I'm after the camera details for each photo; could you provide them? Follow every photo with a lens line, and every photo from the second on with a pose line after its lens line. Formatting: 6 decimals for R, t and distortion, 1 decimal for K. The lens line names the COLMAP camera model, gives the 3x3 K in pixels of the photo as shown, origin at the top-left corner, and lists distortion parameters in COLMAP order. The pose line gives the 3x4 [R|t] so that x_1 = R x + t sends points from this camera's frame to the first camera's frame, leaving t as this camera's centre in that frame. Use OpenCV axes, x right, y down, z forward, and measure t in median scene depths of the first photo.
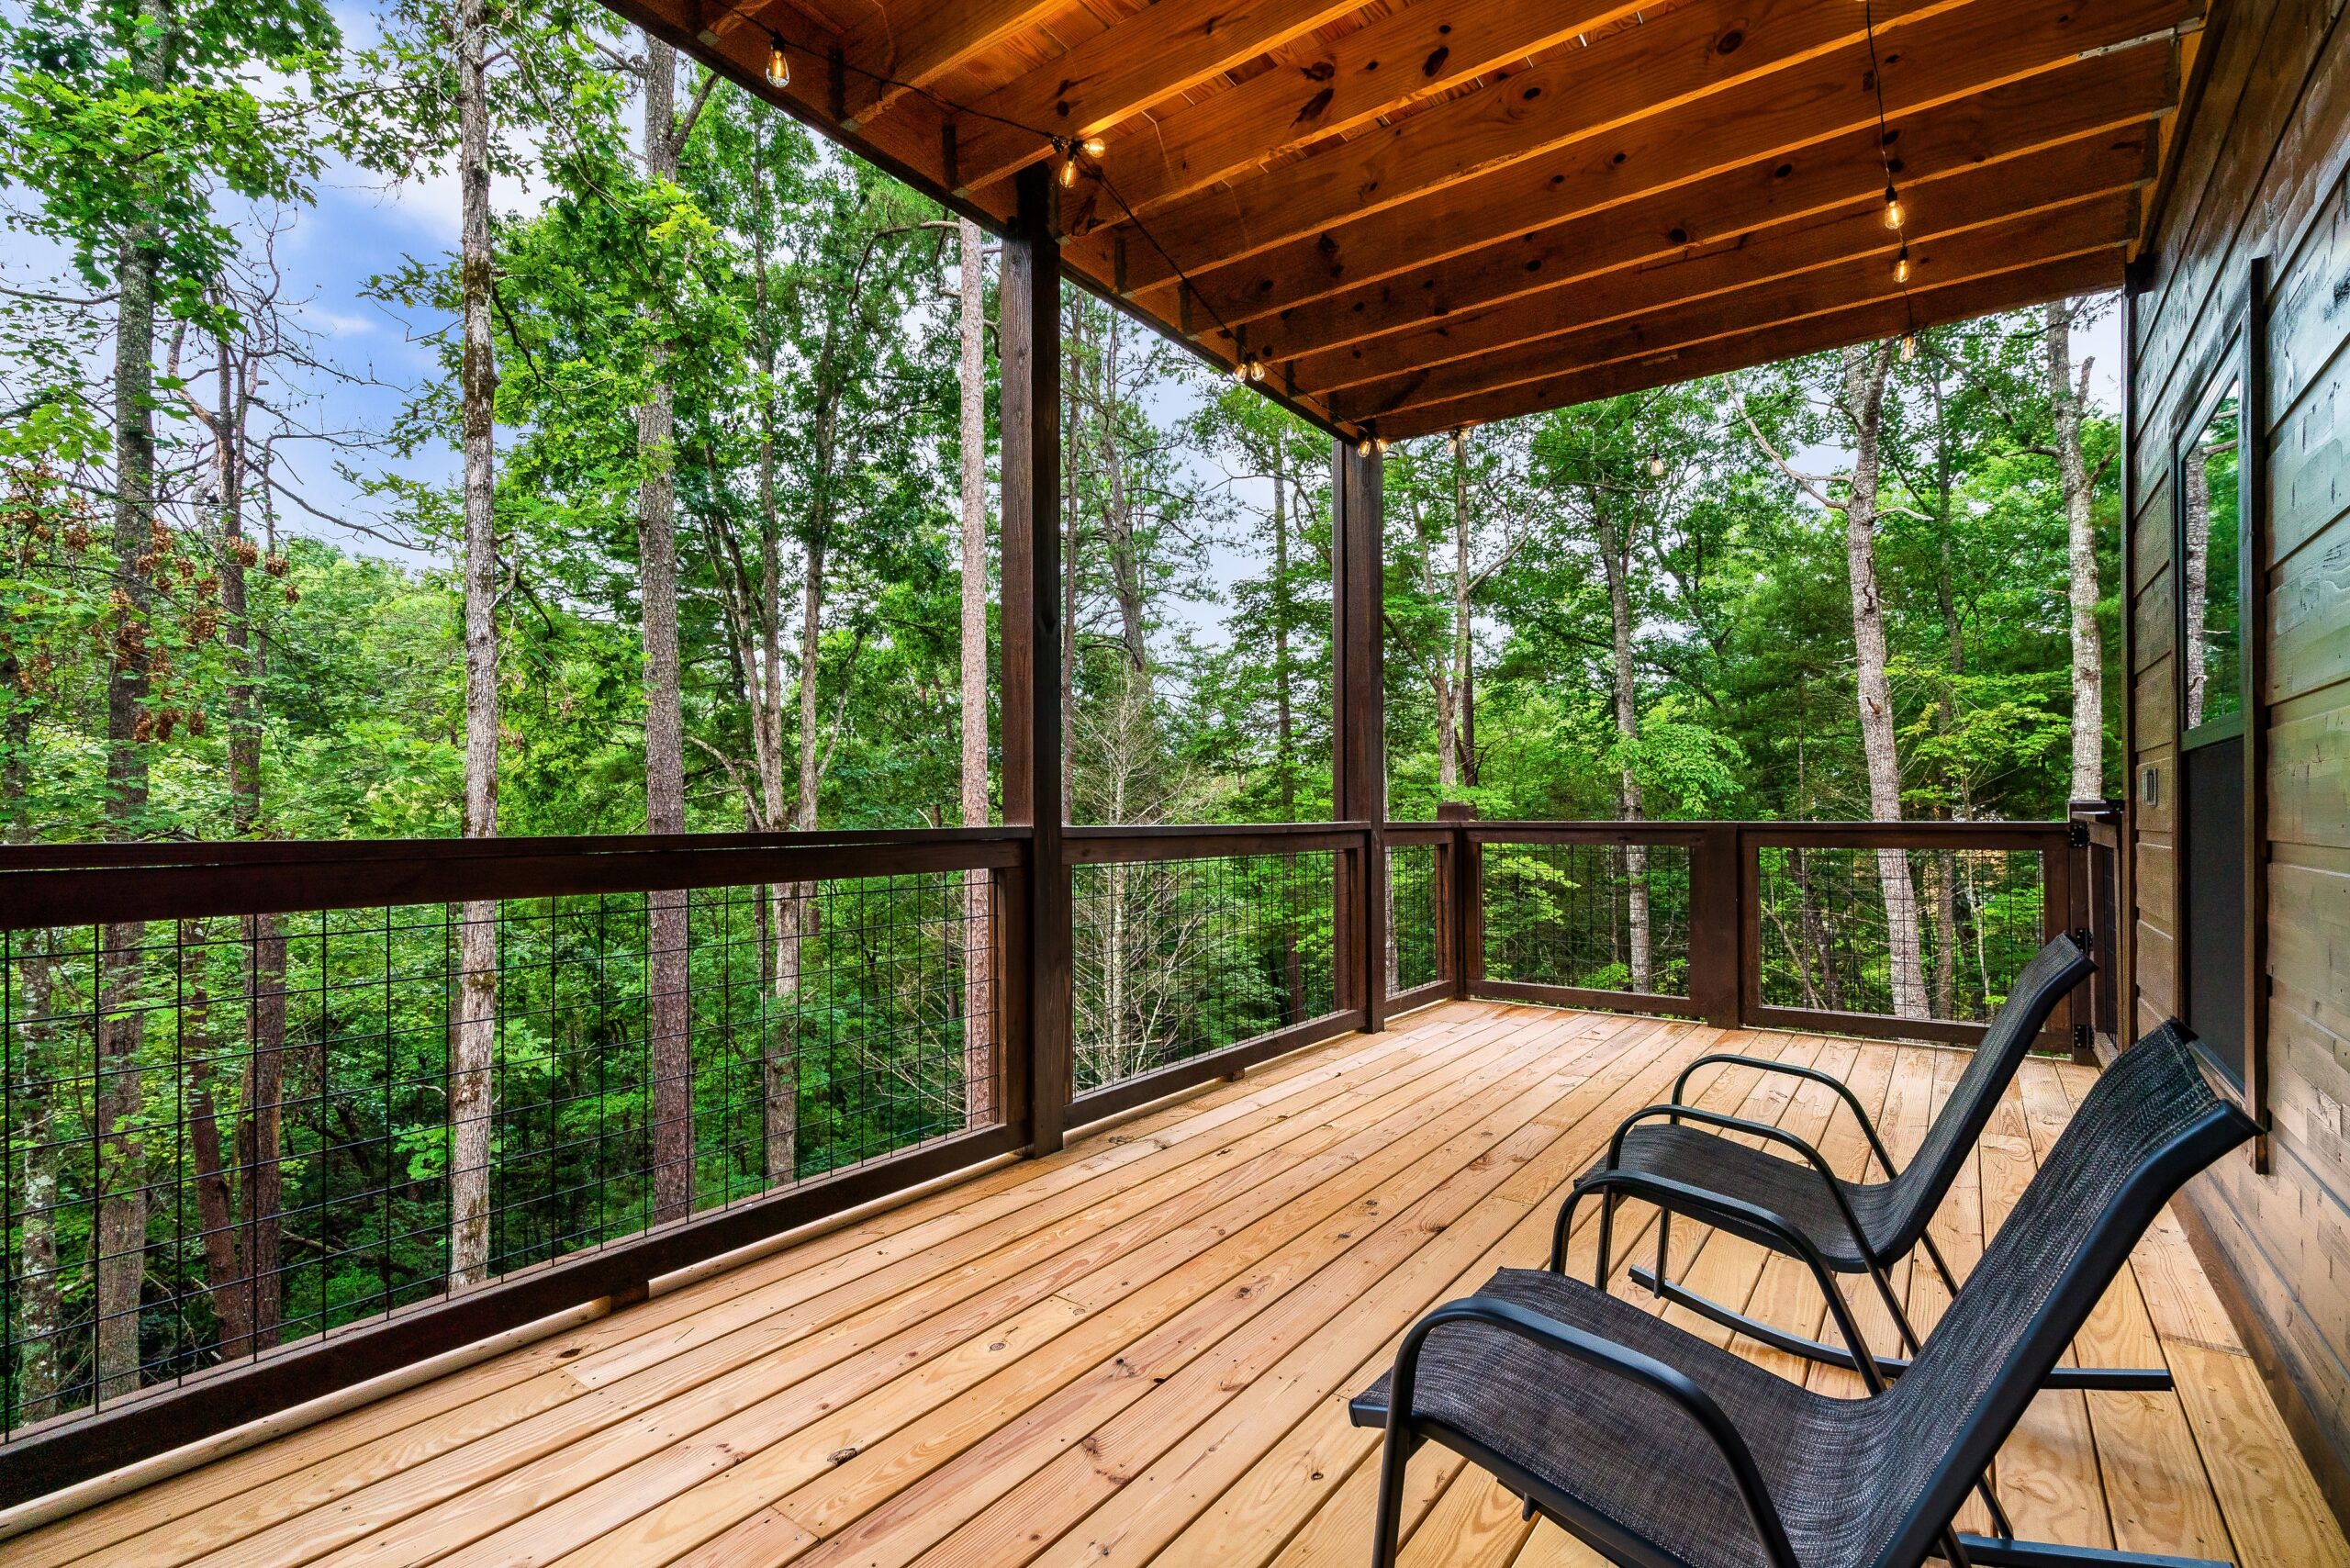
lens RADIAL K [[1085.3, 0, 1173.9], [0, 1085.3, 787.3], [0, 0, 1]] dist [-0.003473, 0.001483]
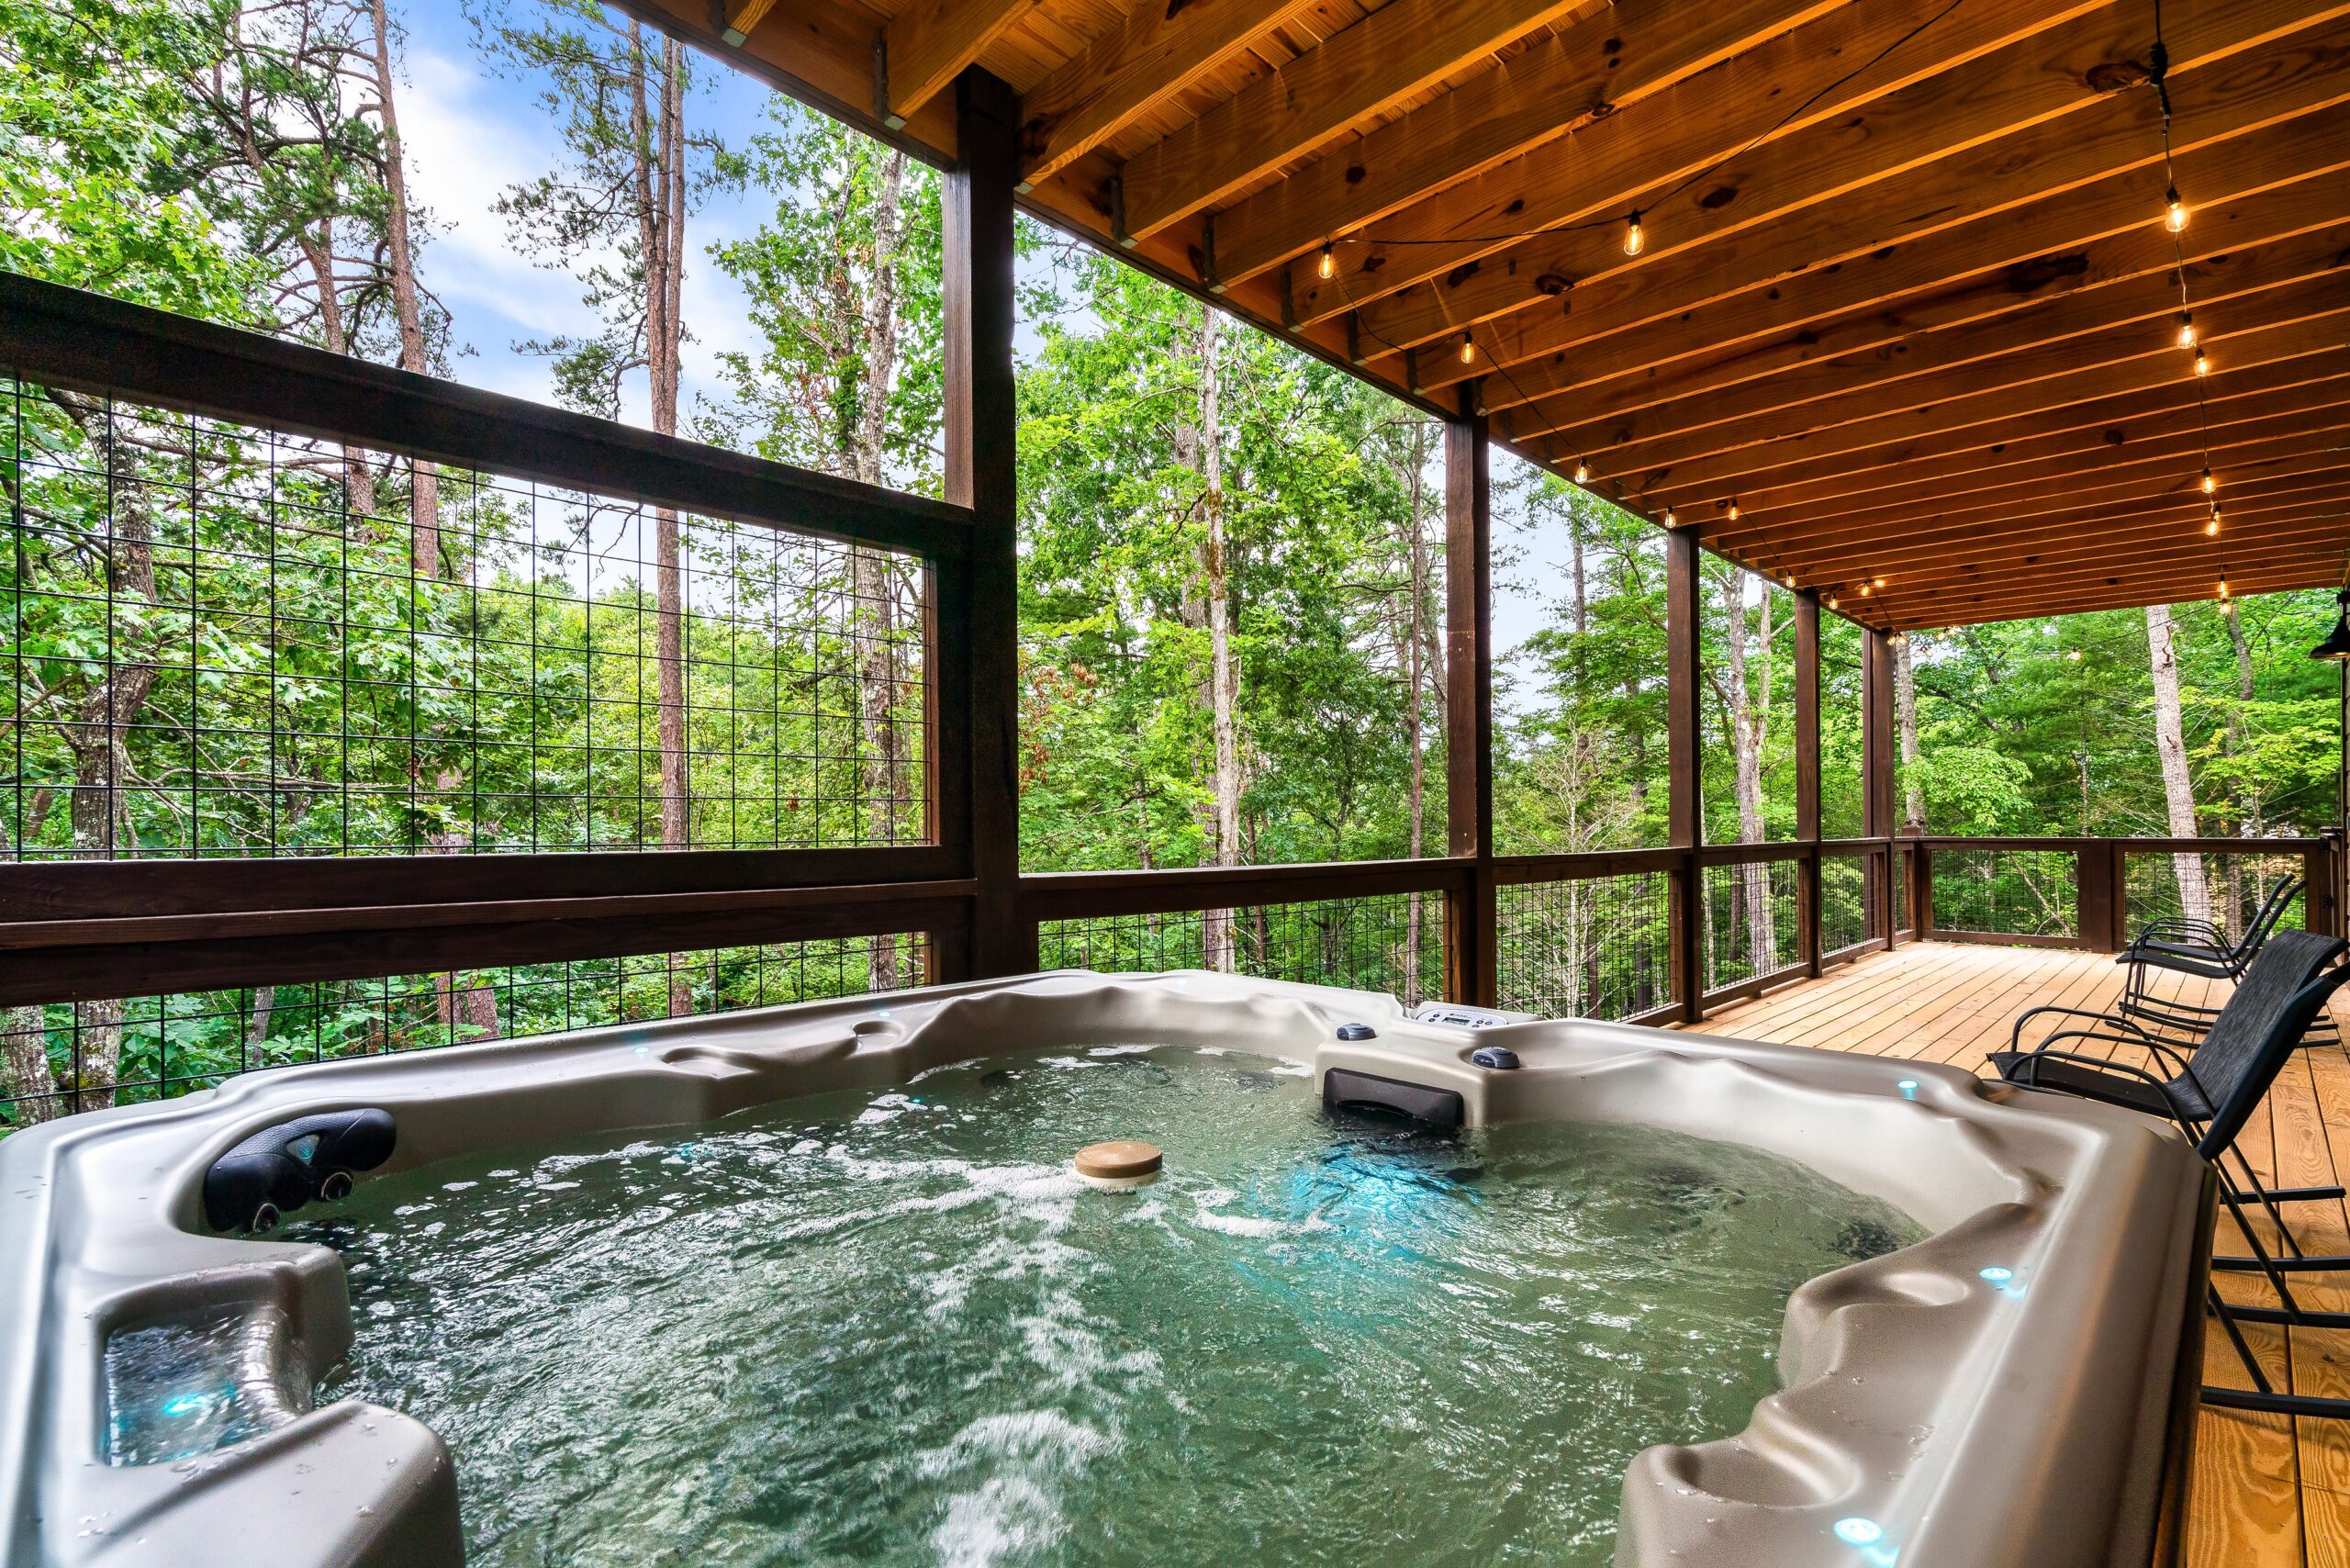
lens RADIAL K [[1085.3, 0, 1175.5], [0, 1085.3, 807.2], [0, 0, 1]] dist [-0.003473, 0.001483]
pose [[0.988253, -0.006269, -0.152700, -0.204198], [0.007459, 0.999946, 0.007220, -0.012247], [0.152647, -0.008274, 0.988246, -0.279893]]
